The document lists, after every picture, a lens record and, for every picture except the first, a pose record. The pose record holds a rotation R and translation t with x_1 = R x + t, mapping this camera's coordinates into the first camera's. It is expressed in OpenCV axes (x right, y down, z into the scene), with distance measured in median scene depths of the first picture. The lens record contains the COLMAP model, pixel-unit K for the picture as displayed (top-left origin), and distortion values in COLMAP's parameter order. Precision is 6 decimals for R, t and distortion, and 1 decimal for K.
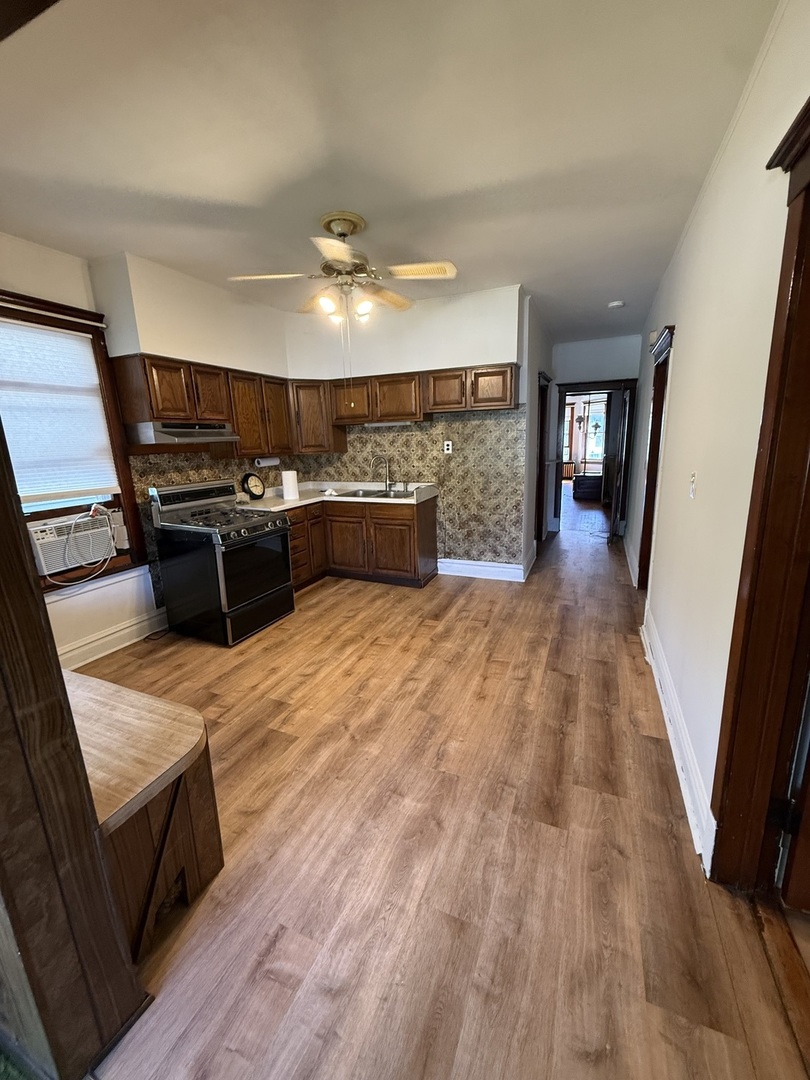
lens RADIAL K [[430.4, 0, 403.9], [0, 430.4, 538.2], [0, 0, 1]] dist [0.000073, 0.000048]
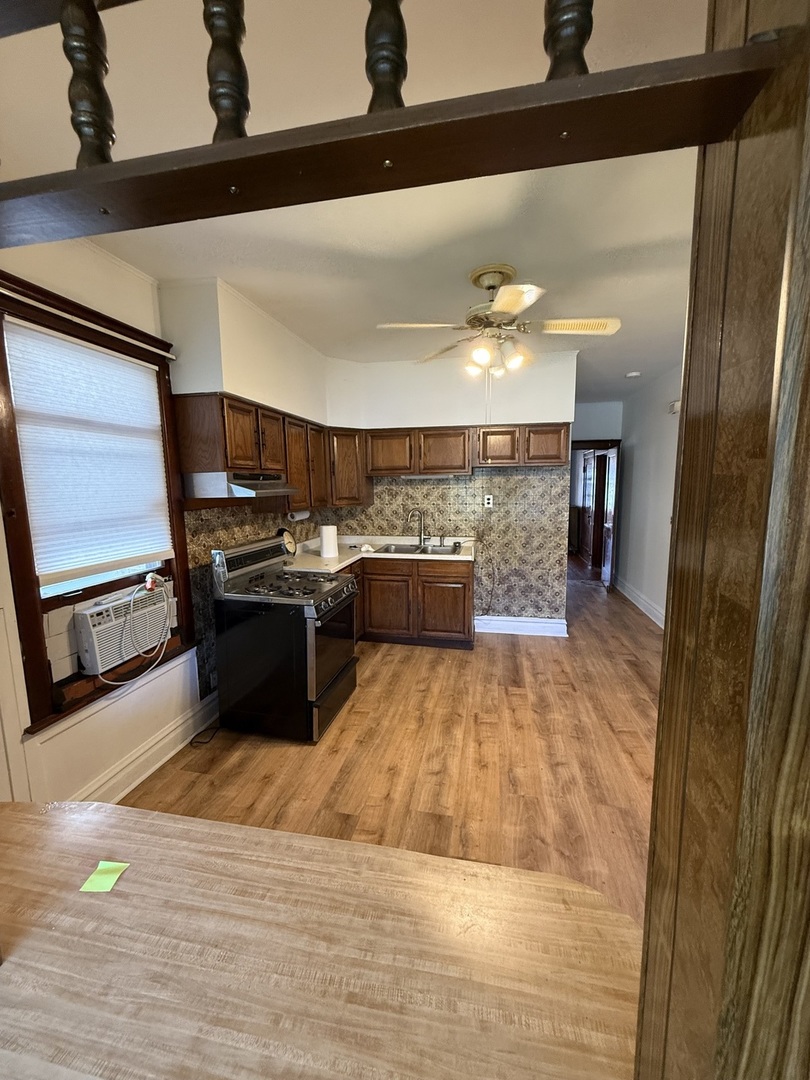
lens RADIAL K [[430.4, 0, 403.9], [0, 430.4, 538.2], [0, 0, 1]] dist [0.000073, 0.000048]
pose [[0.978028, -0.006924, 0.208359, -0.356188], [0.028456, 0.994528, -0.100522, -0.042172], [-0.206523, 0.104242, 0.972873, 0.114211]]
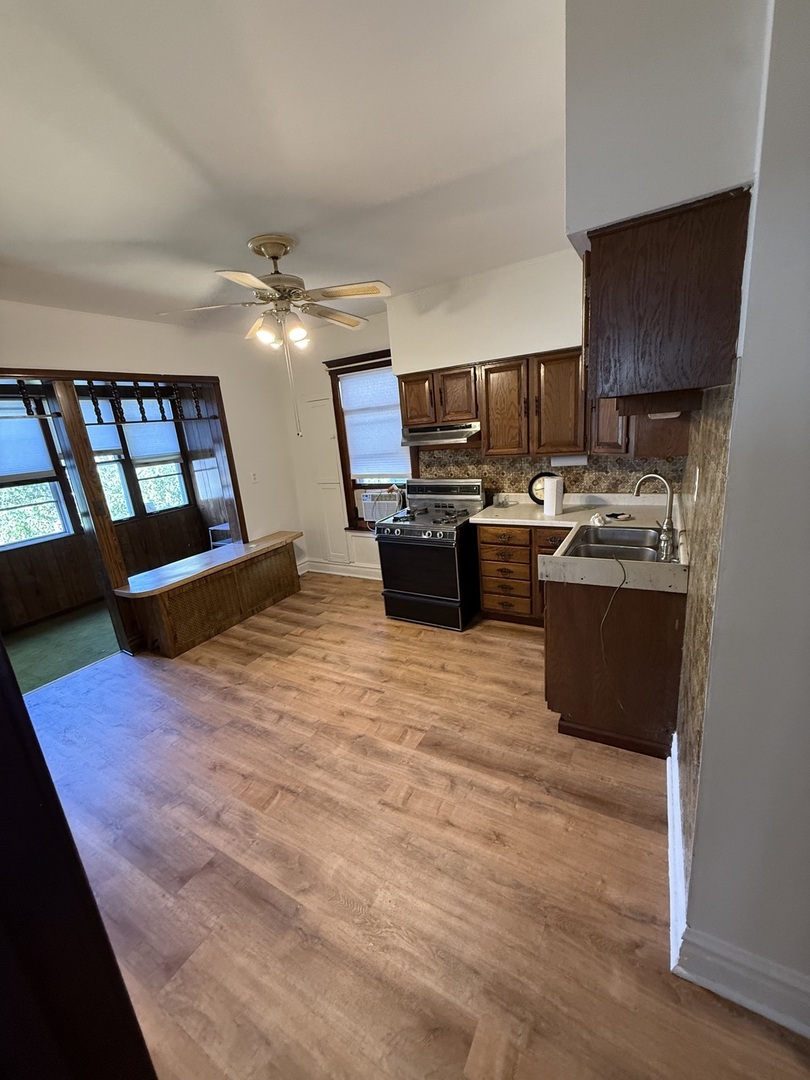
lens RADIAL K [[430.4, 0, 403.9], [0, 430.4, 538.2], [0, 0, 1]] dist [0.000073, 0.000048]
pose [[-0.114079, 0.296772, -0.948110, 0.601858], [-0.131509, 0.941431, 0.310504, -0.303231], [0.984729, 0.160107, -0.068369, 0.961083]]
